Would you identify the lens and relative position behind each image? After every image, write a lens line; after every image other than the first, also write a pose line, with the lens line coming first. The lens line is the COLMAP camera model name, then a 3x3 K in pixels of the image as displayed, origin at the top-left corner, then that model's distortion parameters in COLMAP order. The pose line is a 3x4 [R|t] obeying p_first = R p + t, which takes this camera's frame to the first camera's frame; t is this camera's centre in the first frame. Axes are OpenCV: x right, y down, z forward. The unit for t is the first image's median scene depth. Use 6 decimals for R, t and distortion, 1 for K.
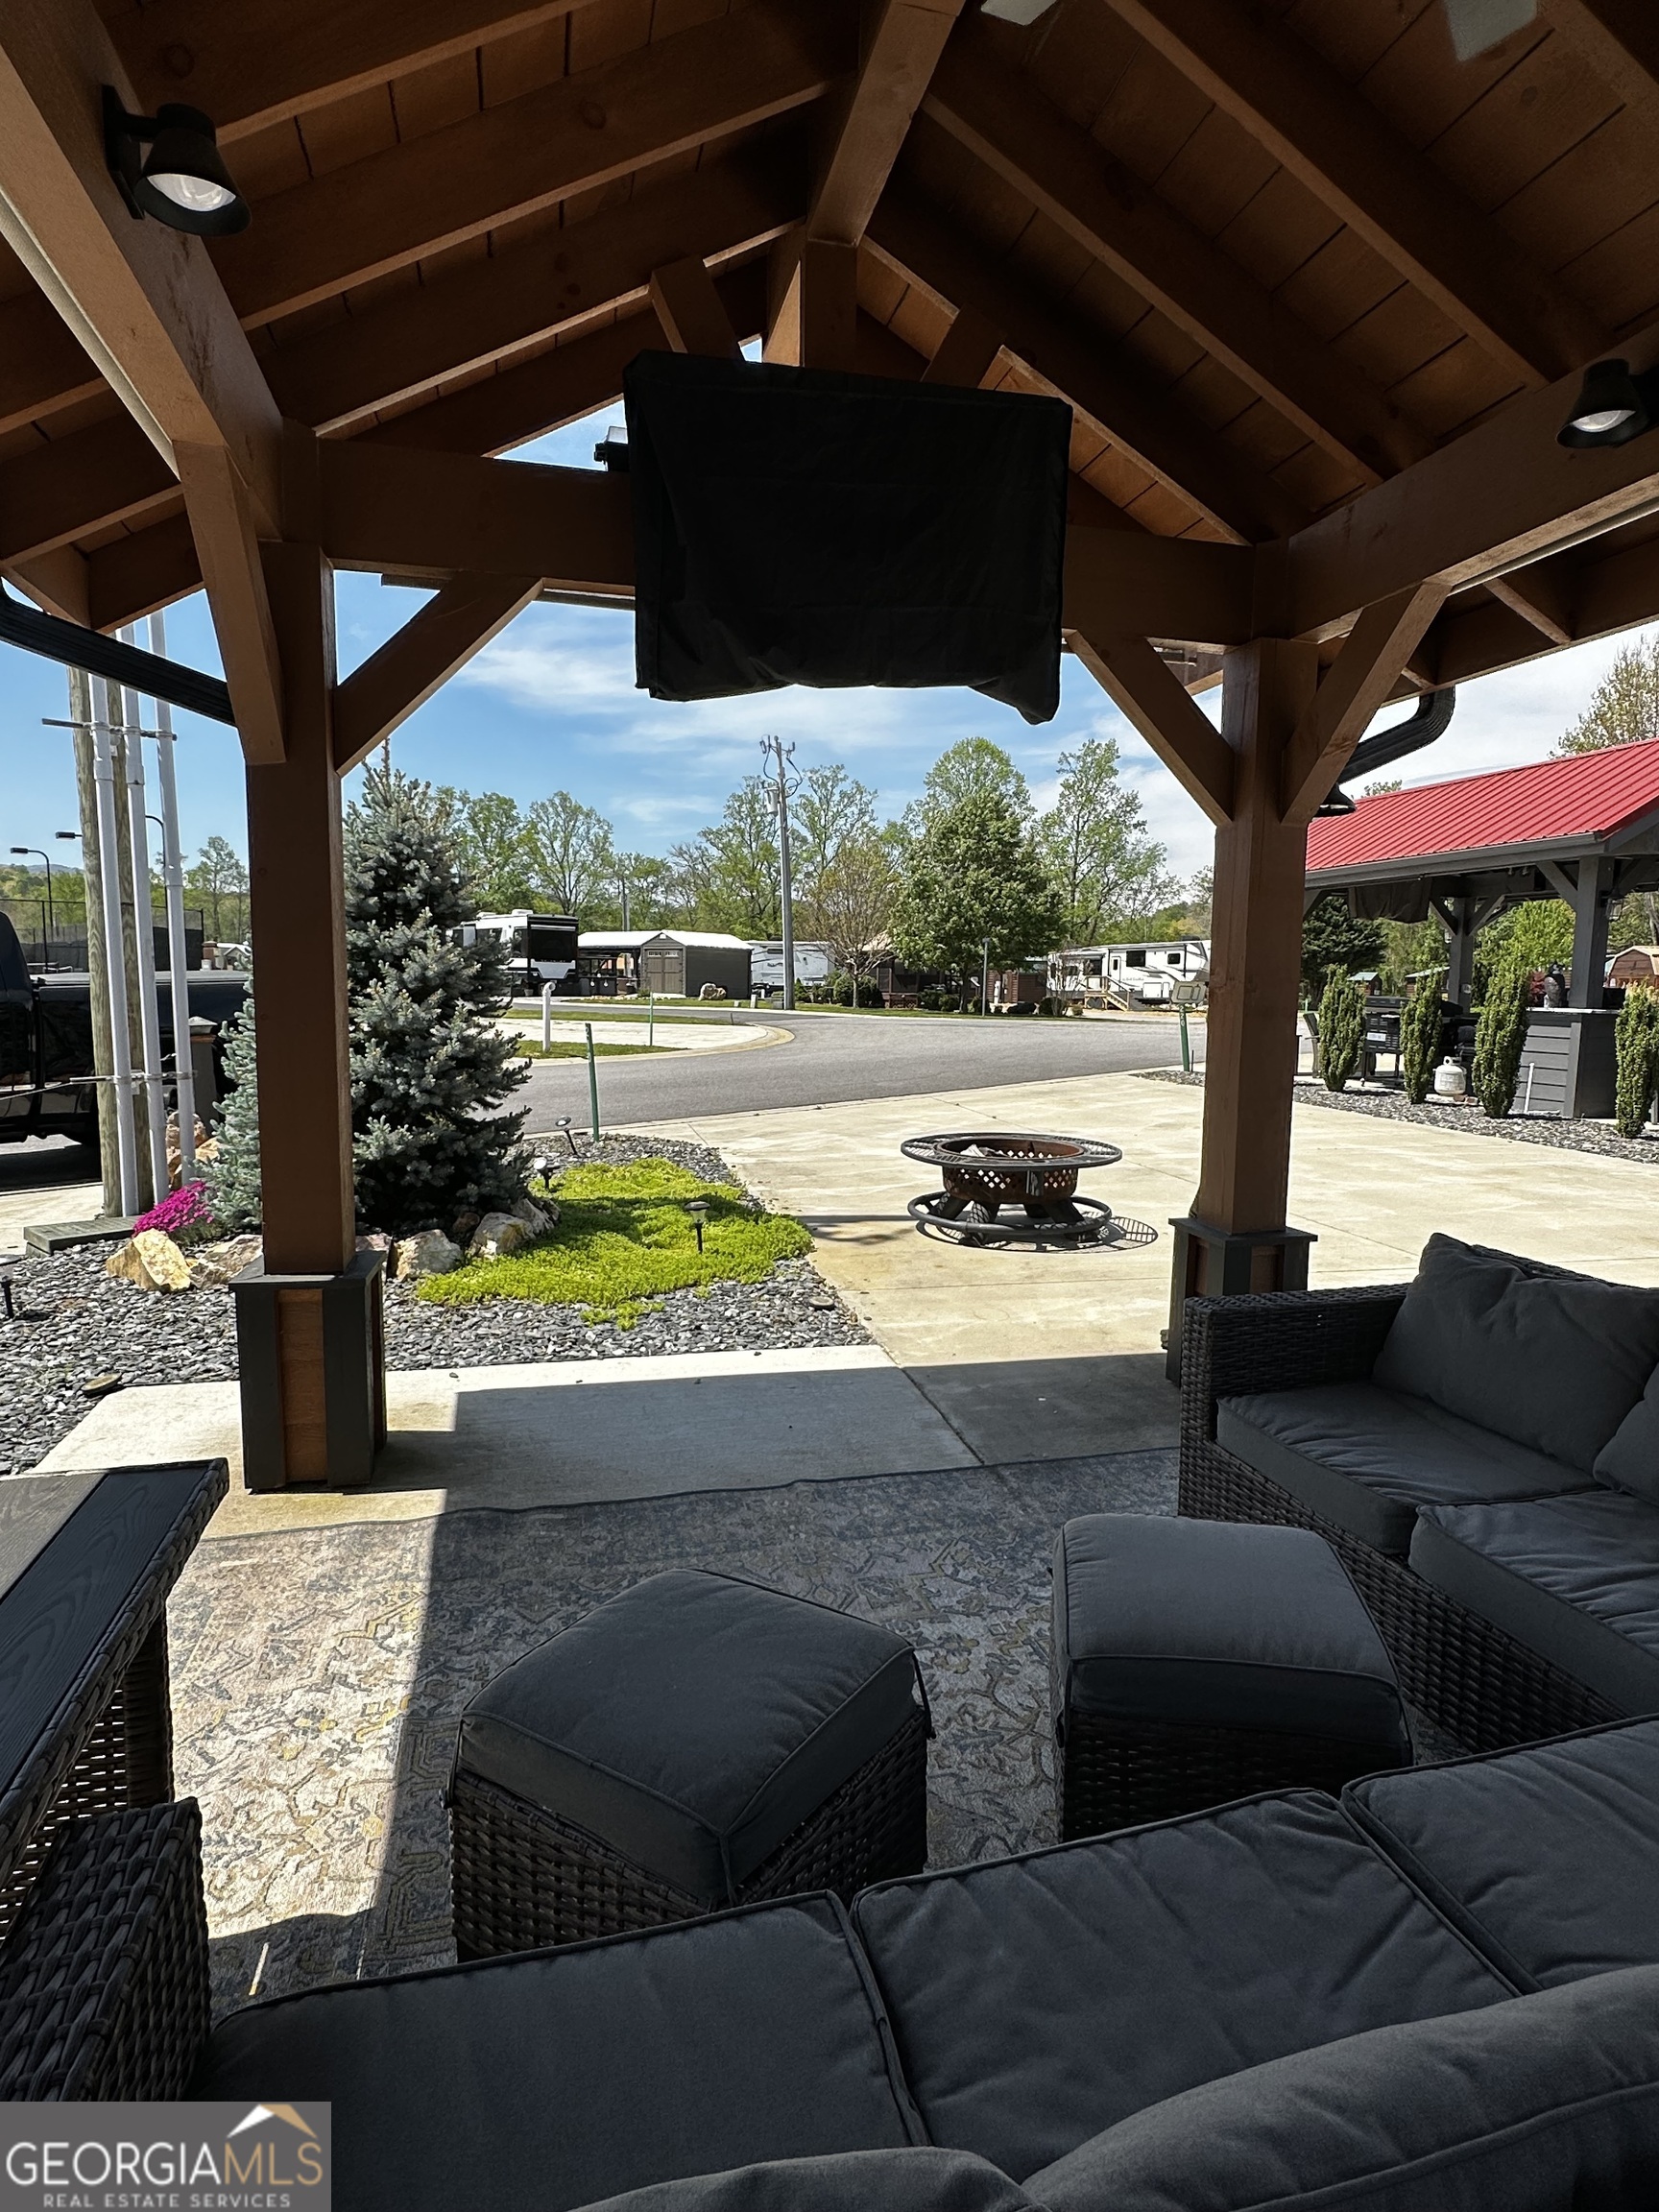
lens RADIAL K [[1162.1, 0, 839.8], [0, 1162.1, 1114.5], [0, 0, 1]] dist [0.001531, -0.000102]
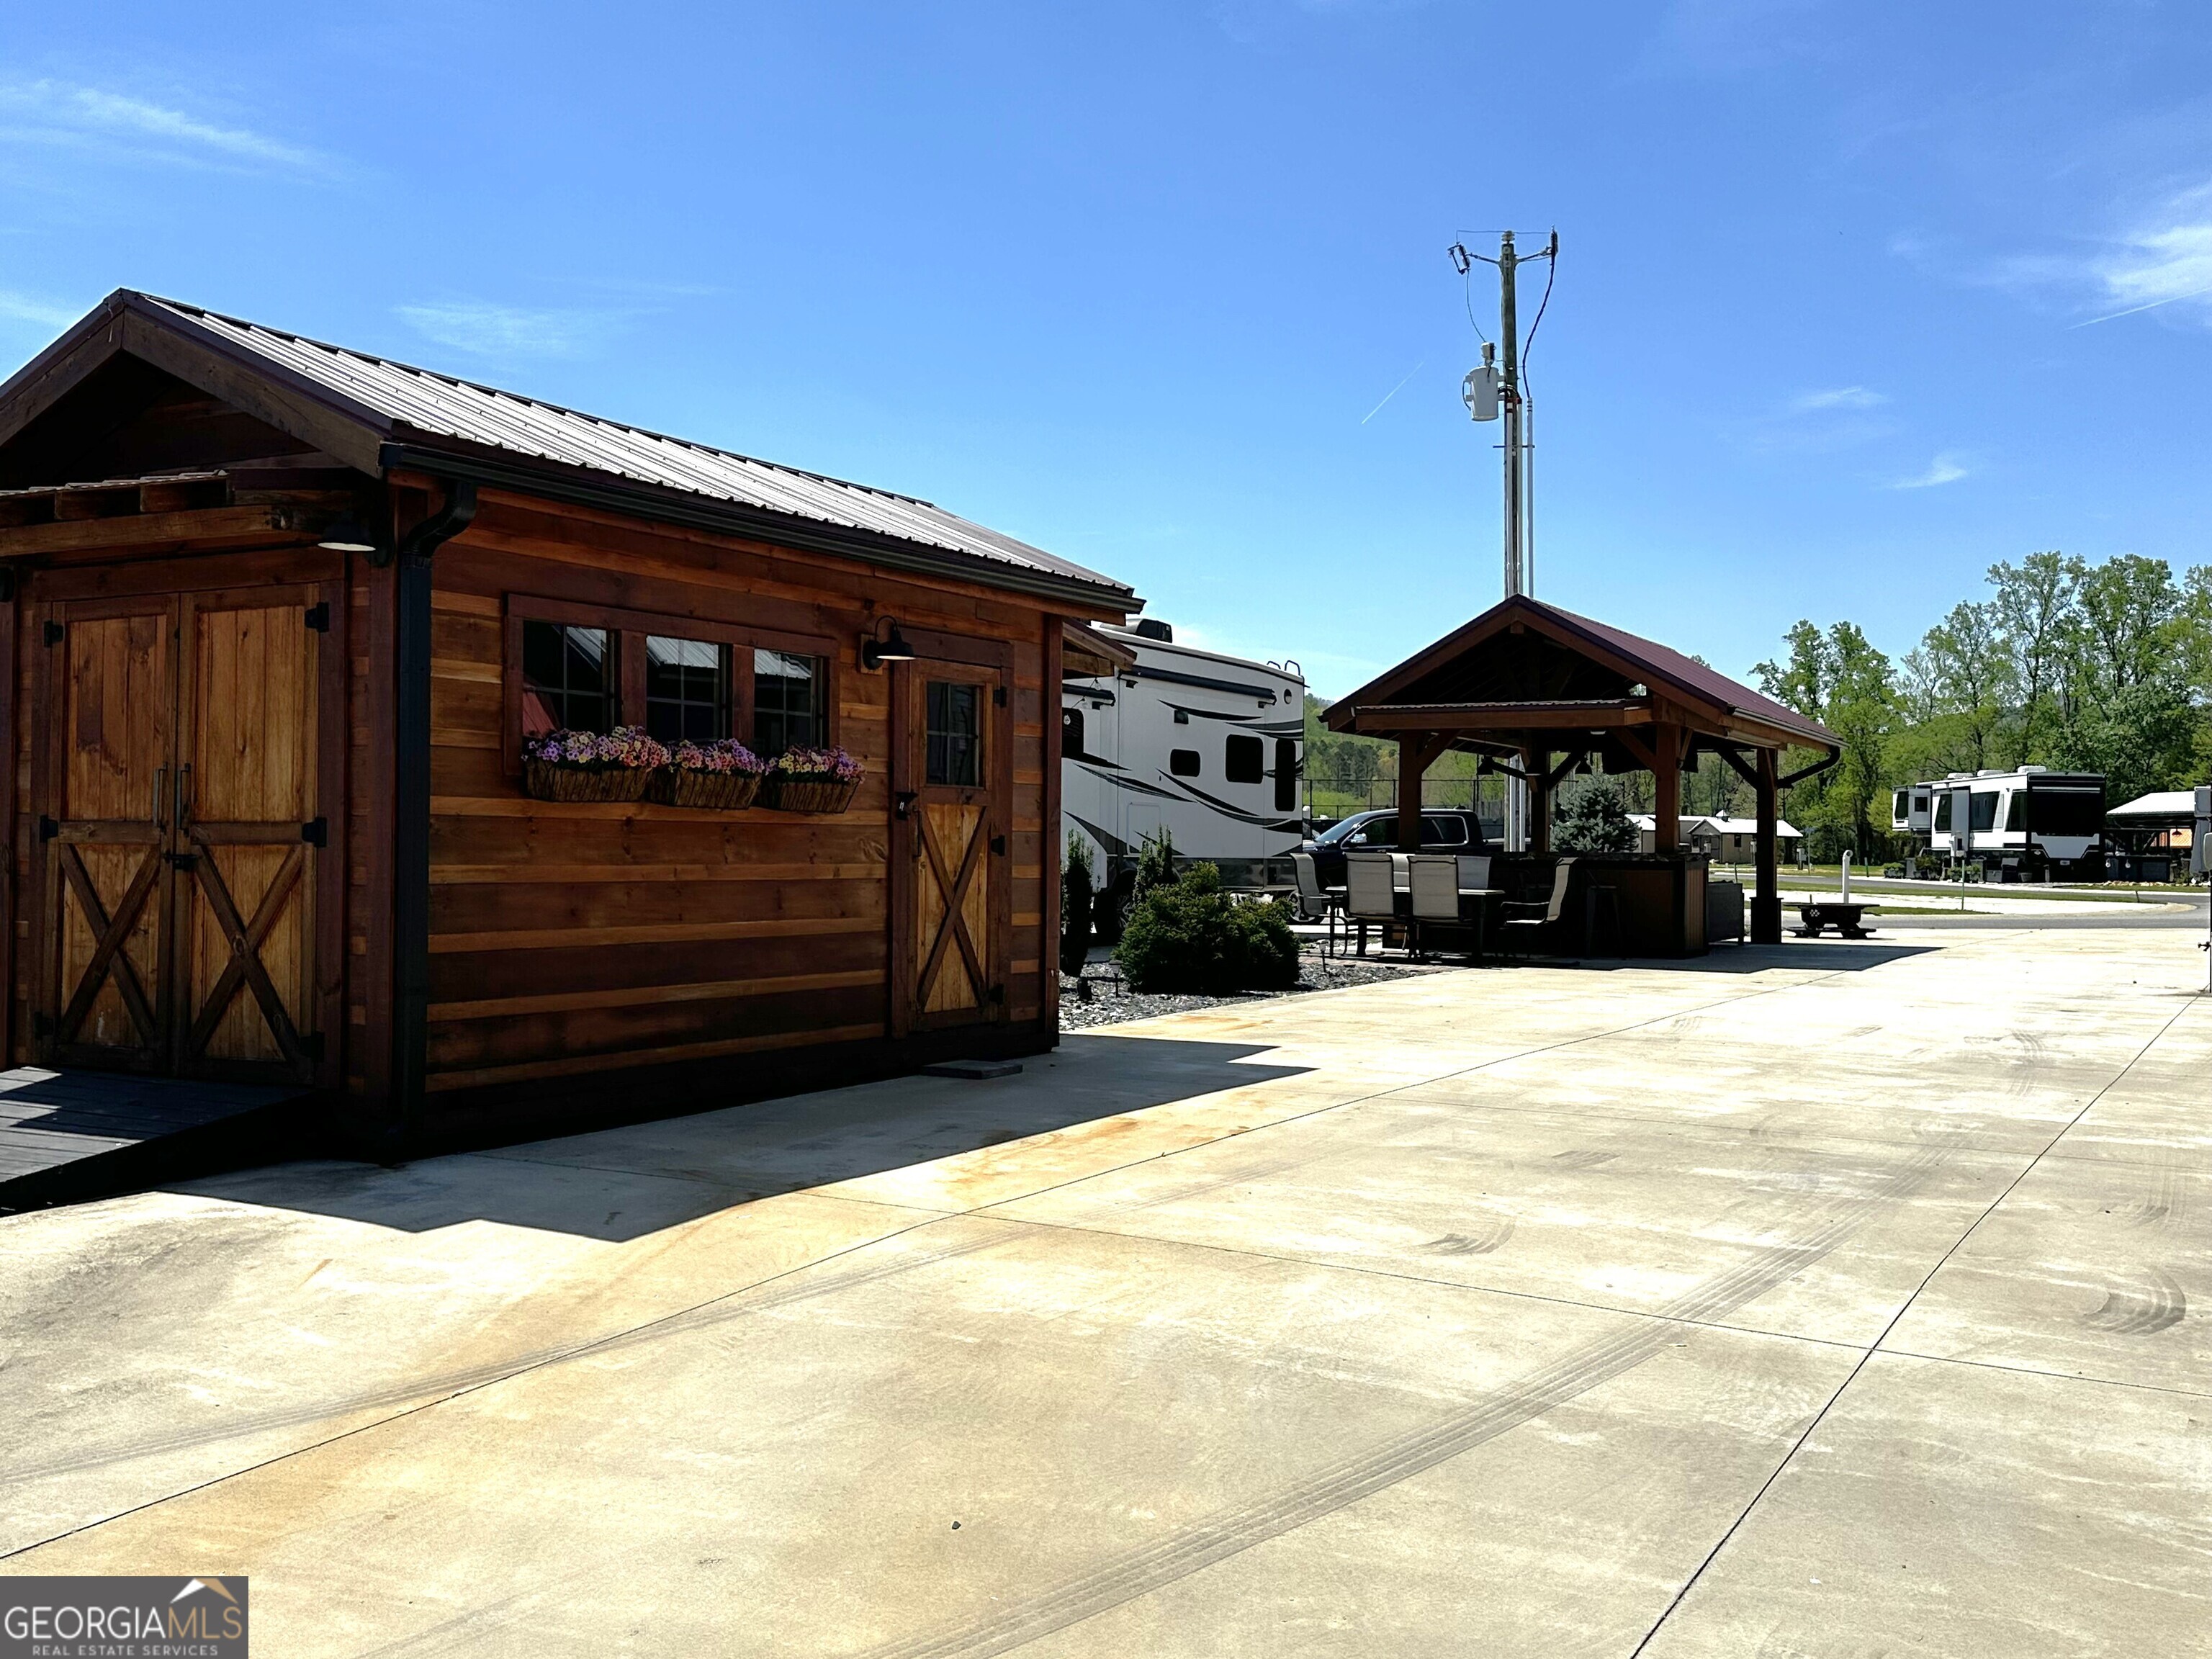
lens RADIAL K [[2228.1, 0, 1105.5], [0, 2228.1, 826.8], [0, 0, 1]] dist [-0.019141, 0.000000]
pose [[0.730150, -0.002278, -0.683283, 0.172684], [-0.091234, 0.990715, -0.100795, 0.038914], [0.677168, 0.135934, 0.723163, -0.277624]]
